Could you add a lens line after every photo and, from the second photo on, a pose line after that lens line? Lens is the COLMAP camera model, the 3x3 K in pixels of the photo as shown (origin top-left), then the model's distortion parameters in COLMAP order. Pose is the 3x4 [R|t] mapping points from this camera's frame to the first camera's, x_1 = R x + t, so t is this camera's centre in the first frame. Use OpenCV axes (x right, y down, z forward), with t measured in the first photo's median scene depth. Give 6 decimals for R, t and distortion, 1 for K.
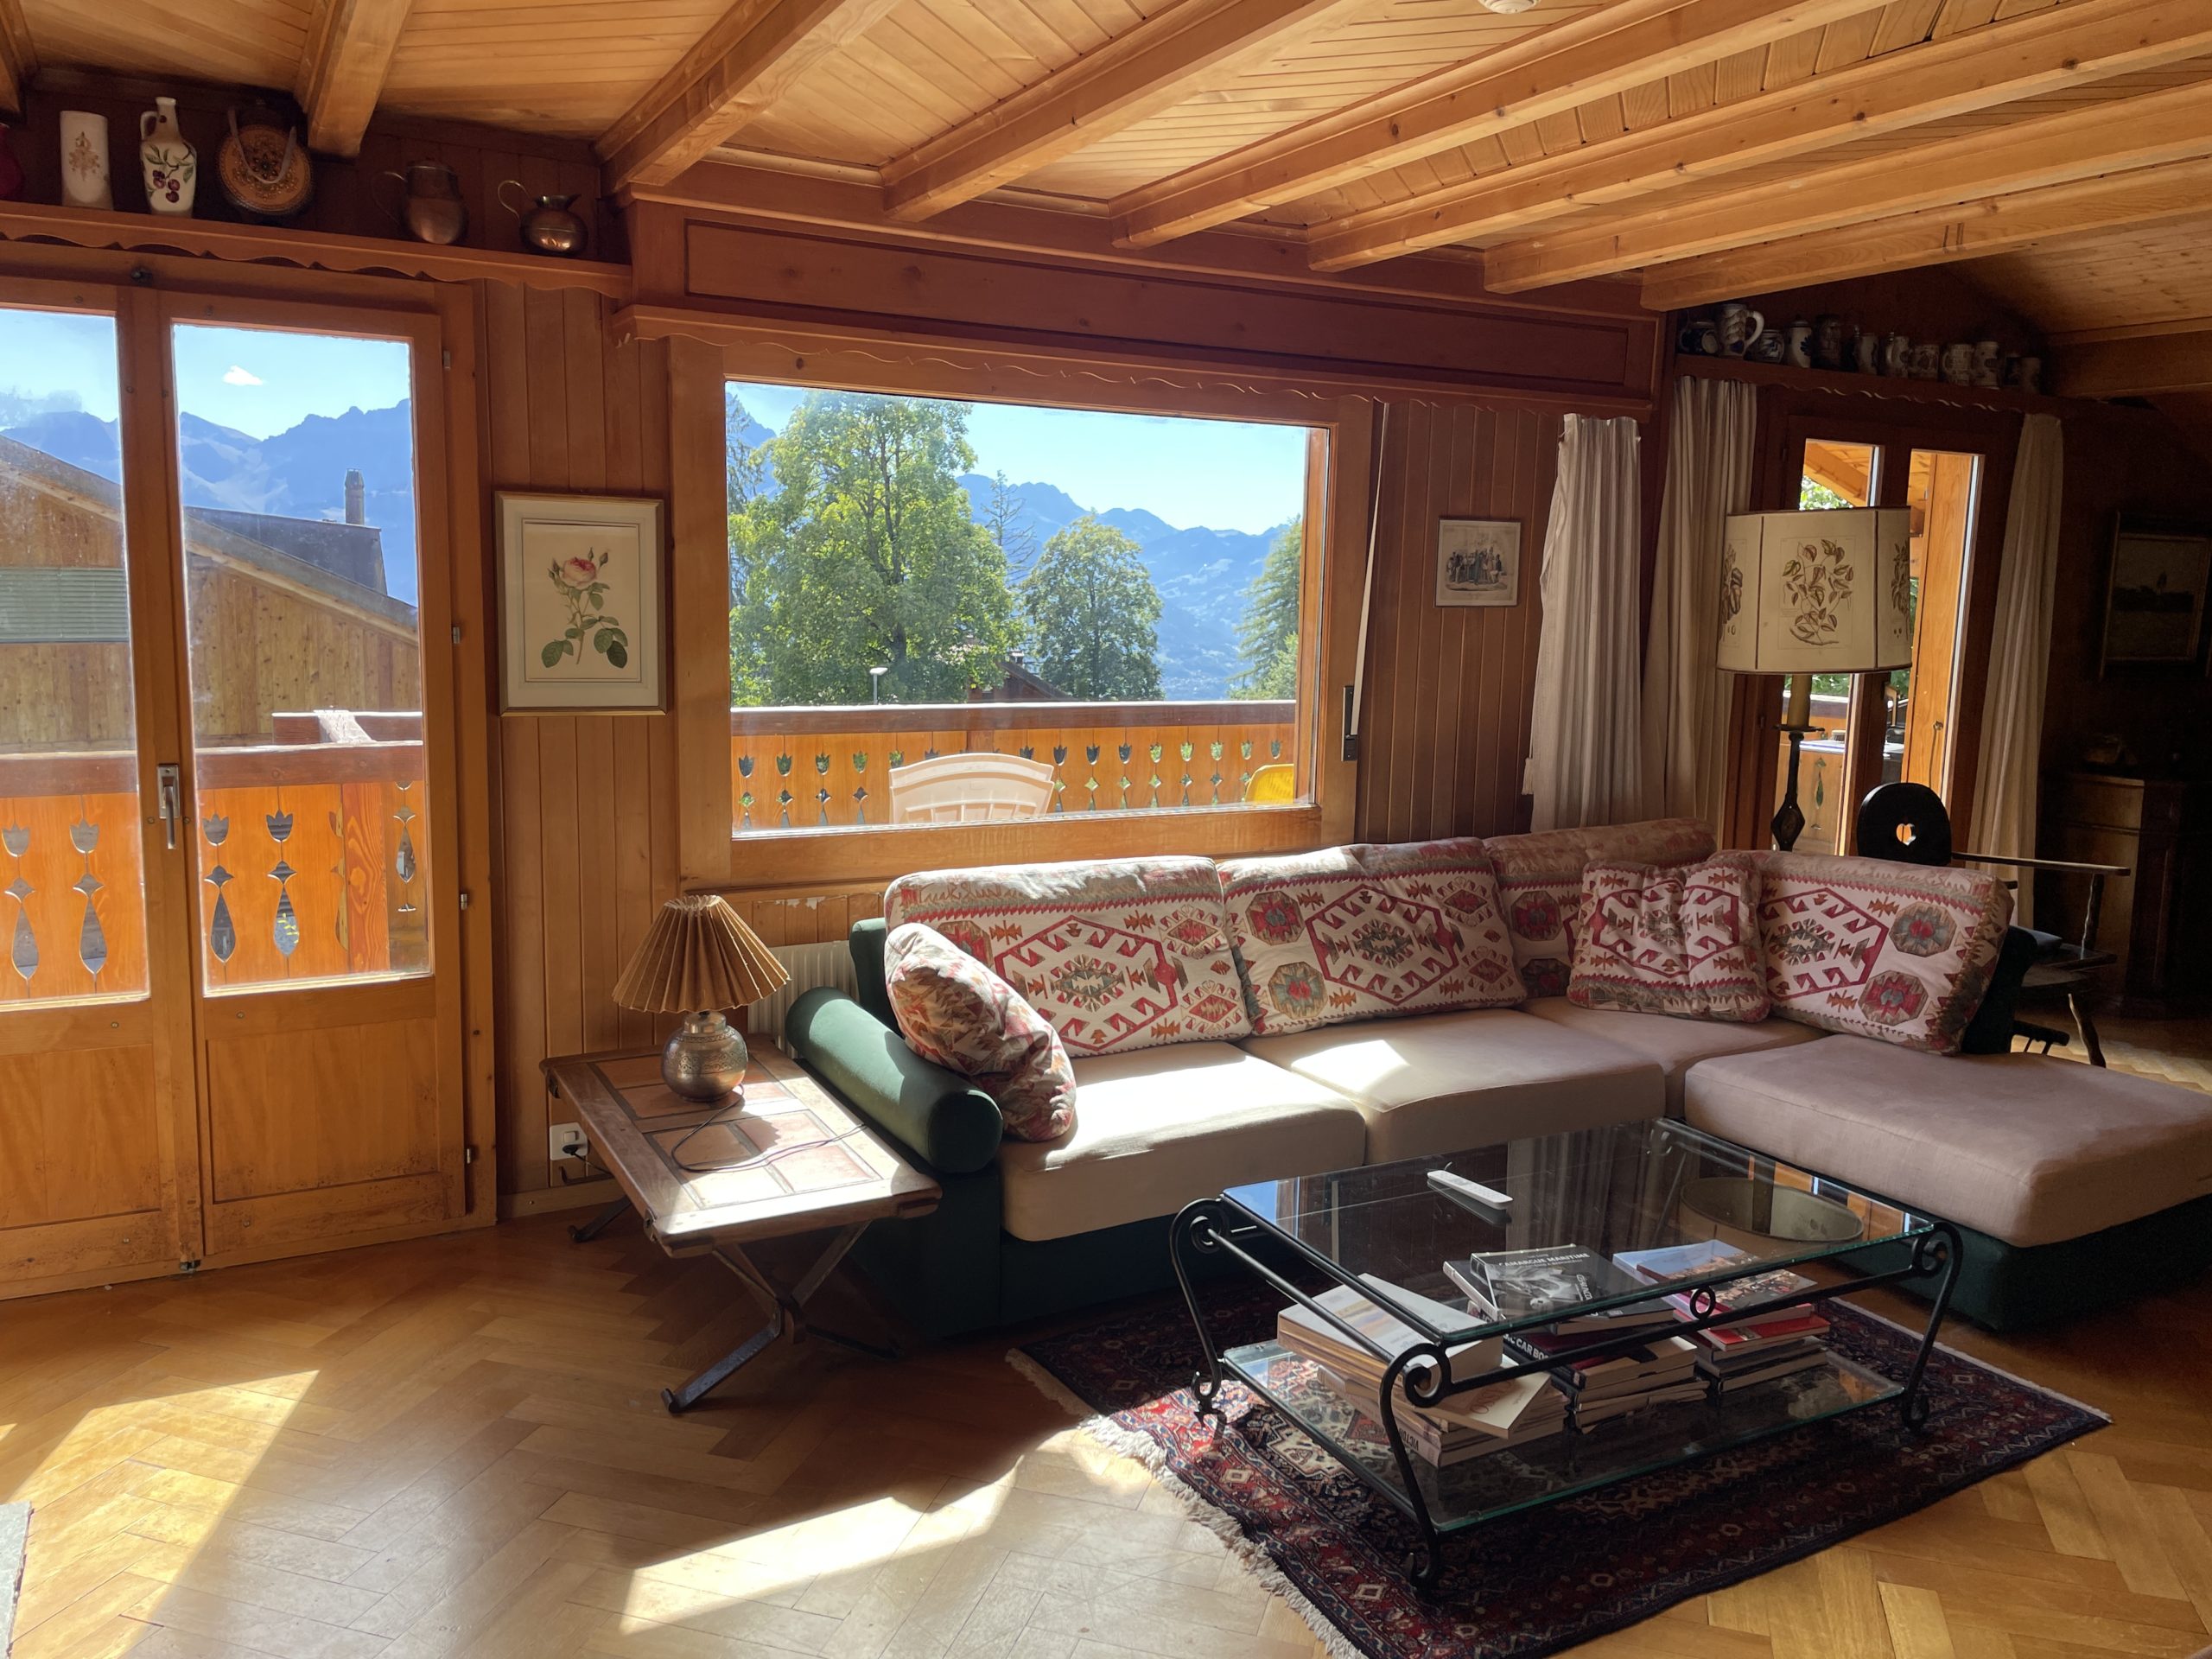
lens RADIAL K [[1668.8, 0, 1119.4], [0, 1668.8, 806.5], [0, 0, 1]] dist [0.092341, -0.114493]
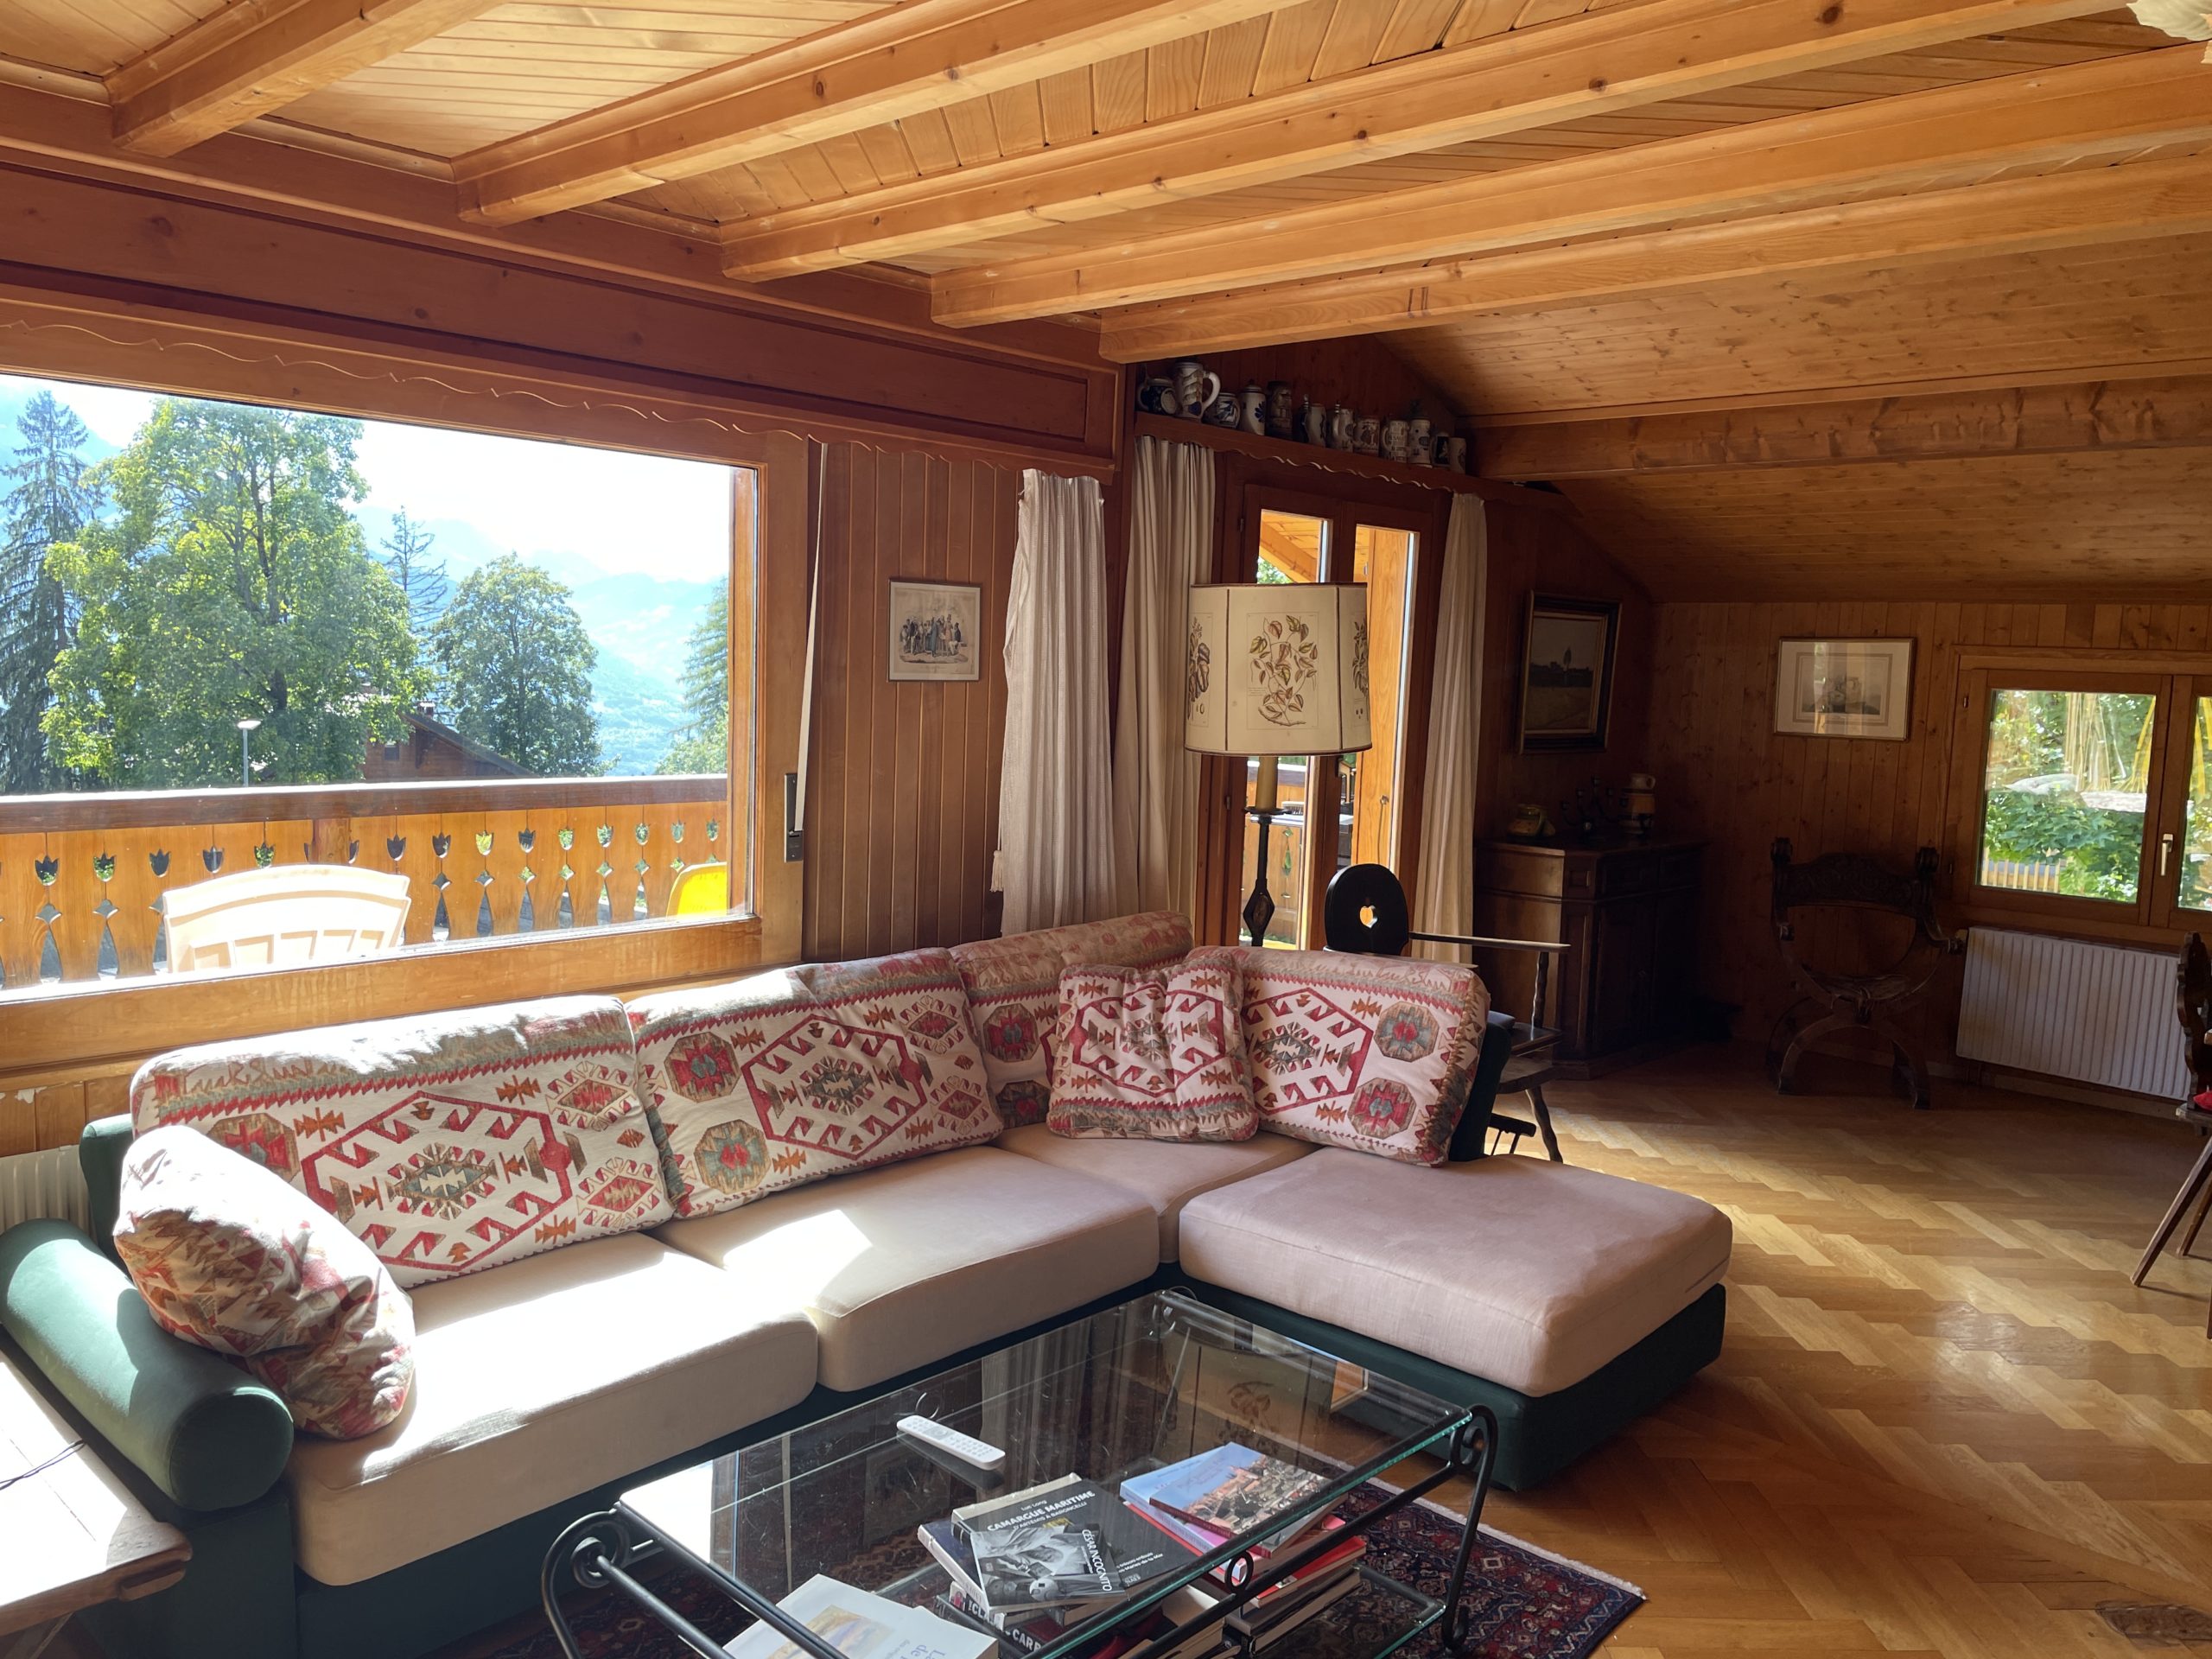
lens RADIAL K [[1668.8, 0, 1125.8], [0, 1668.8, 822.2], [0, 0, 1]] dist [0.092341, -0.114493]
pose [[0.946636, -0.020404, 0.321657, 0.027182], [0.027079, 0.999501, -0.016291, -0.031885], [-0.321164, 0.024132, 0.946716, 0.157281]]
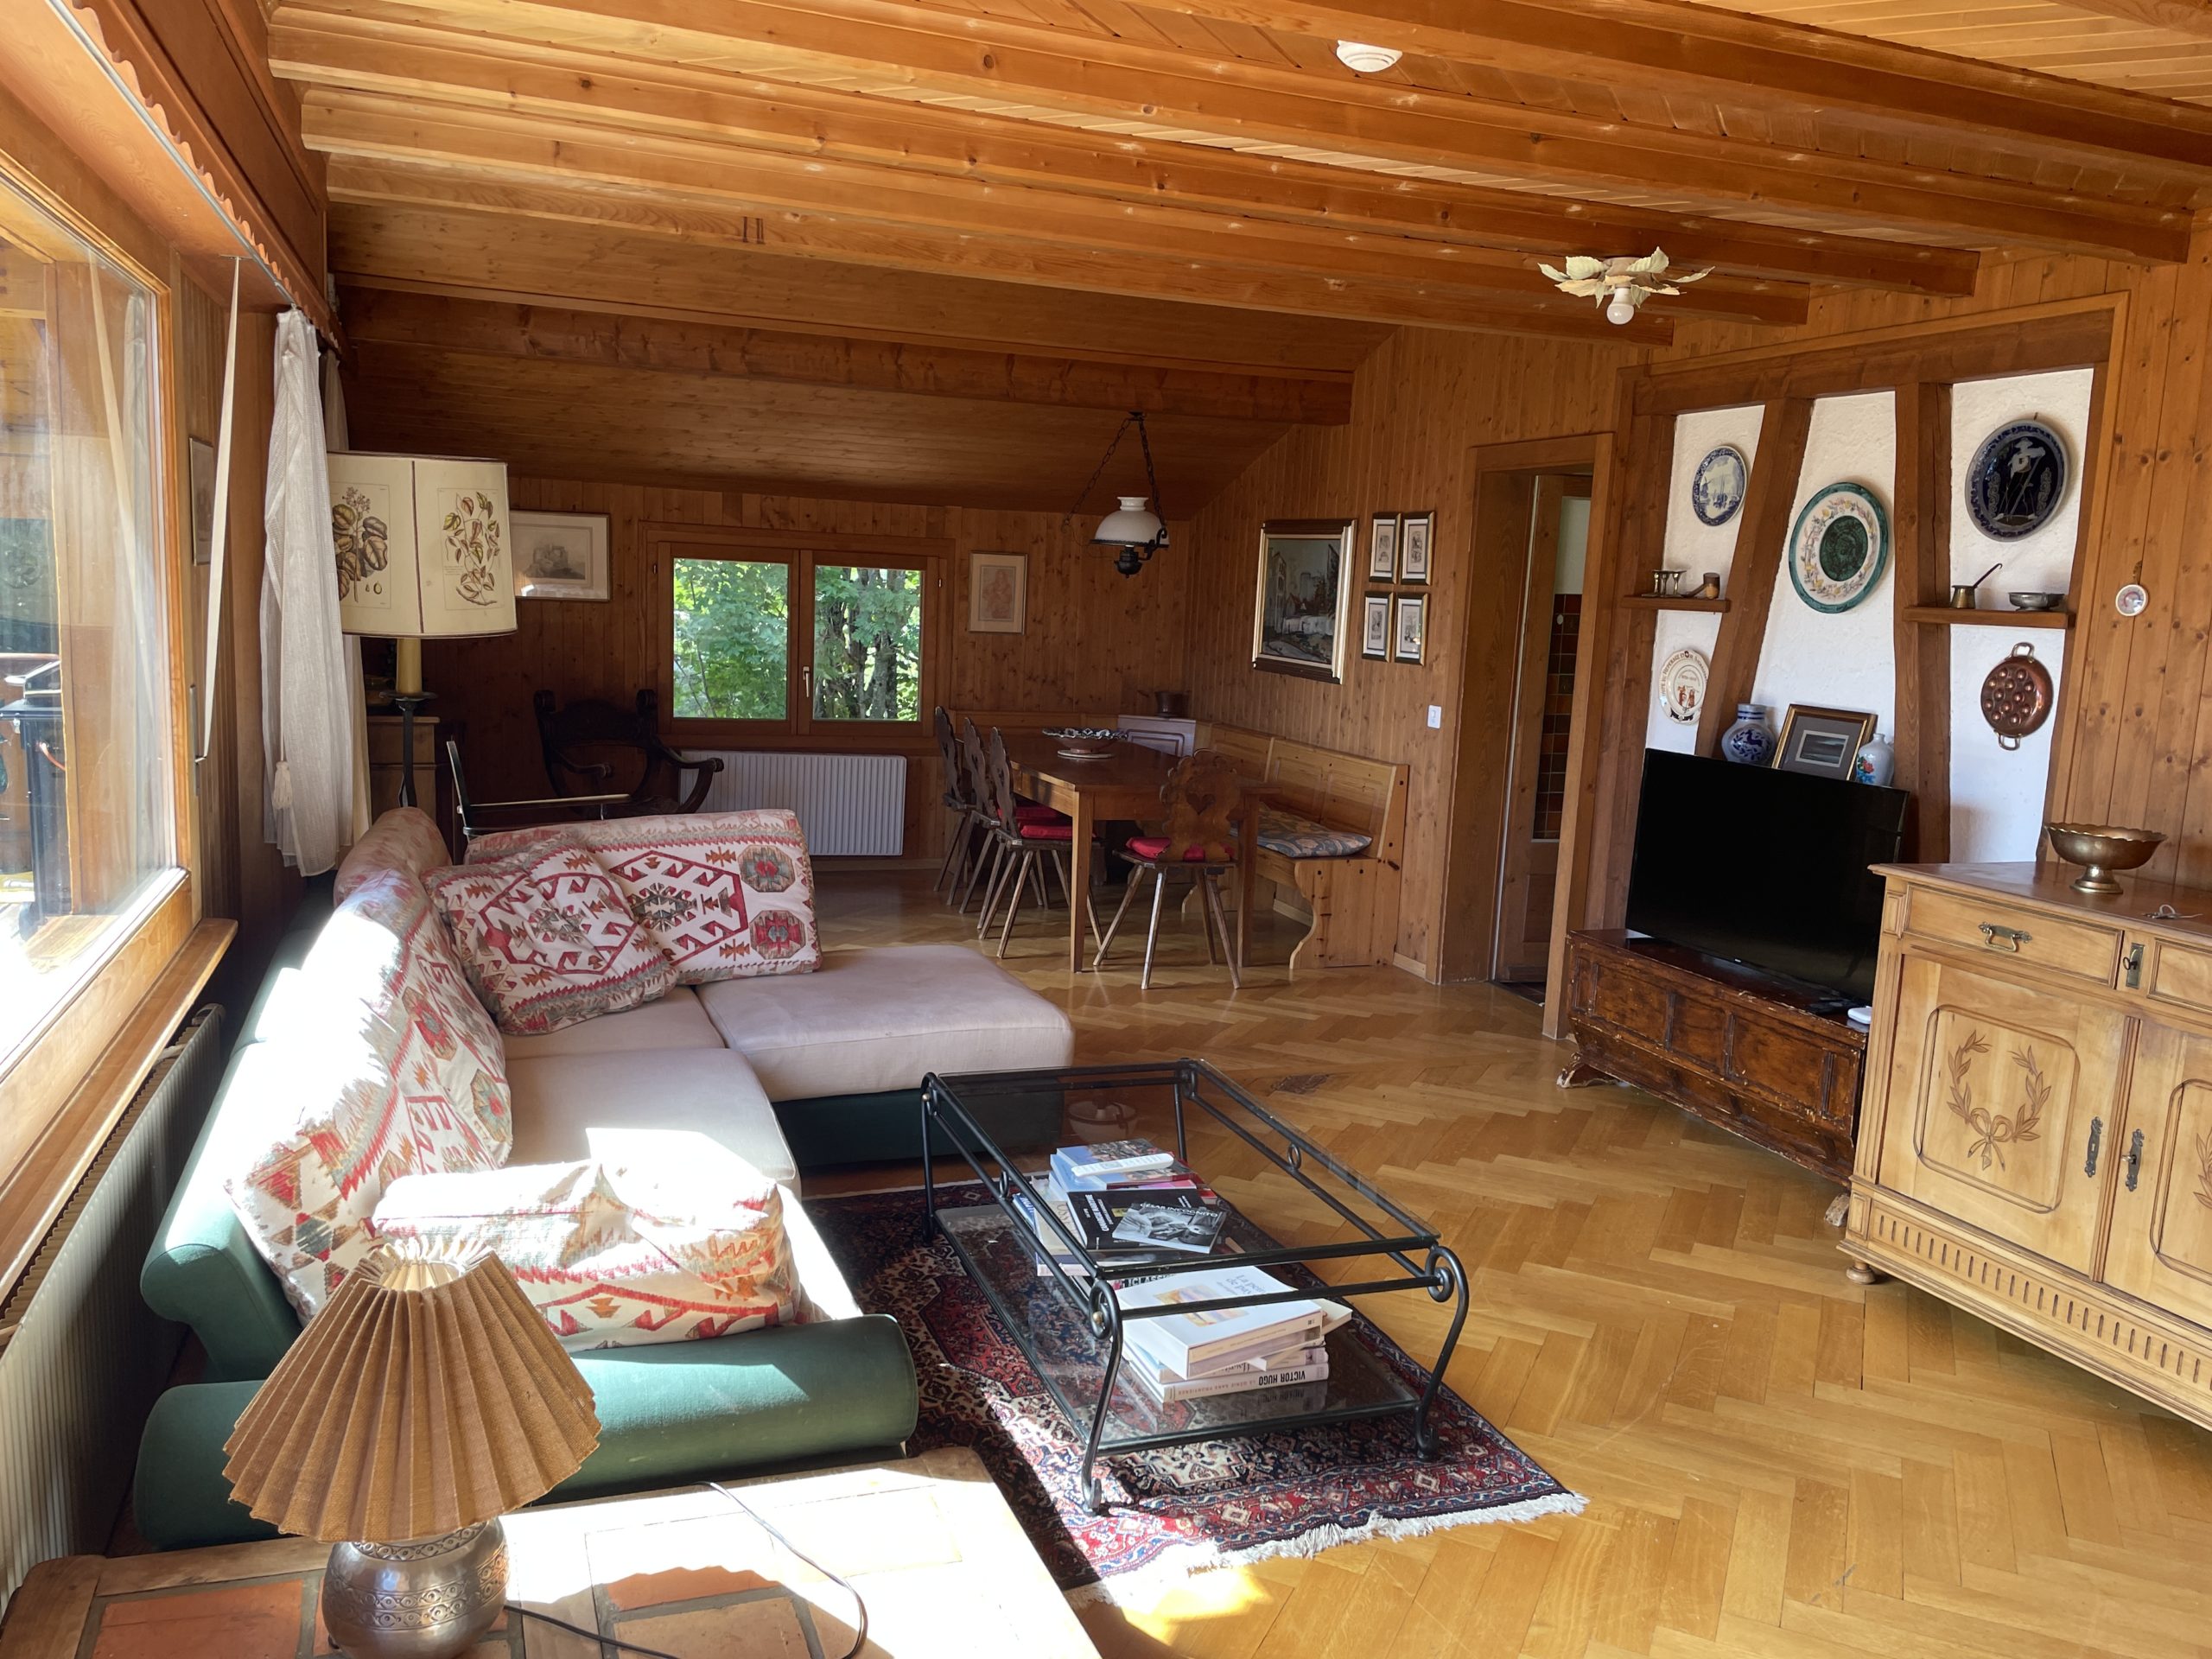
lens RADIAL K [[1668.8, 0, 1110.8], [0, 1668.8, 831.0], [0, 0, 1]] dist [0.092341, -0.114493]
pose [[0.135058, -0.162238, 0.977465, -0.539648], [0.089144, 0.984493, 0.151088, -0.093270], [-0.986820, 0.066730, 0.147426, 0.591298]]
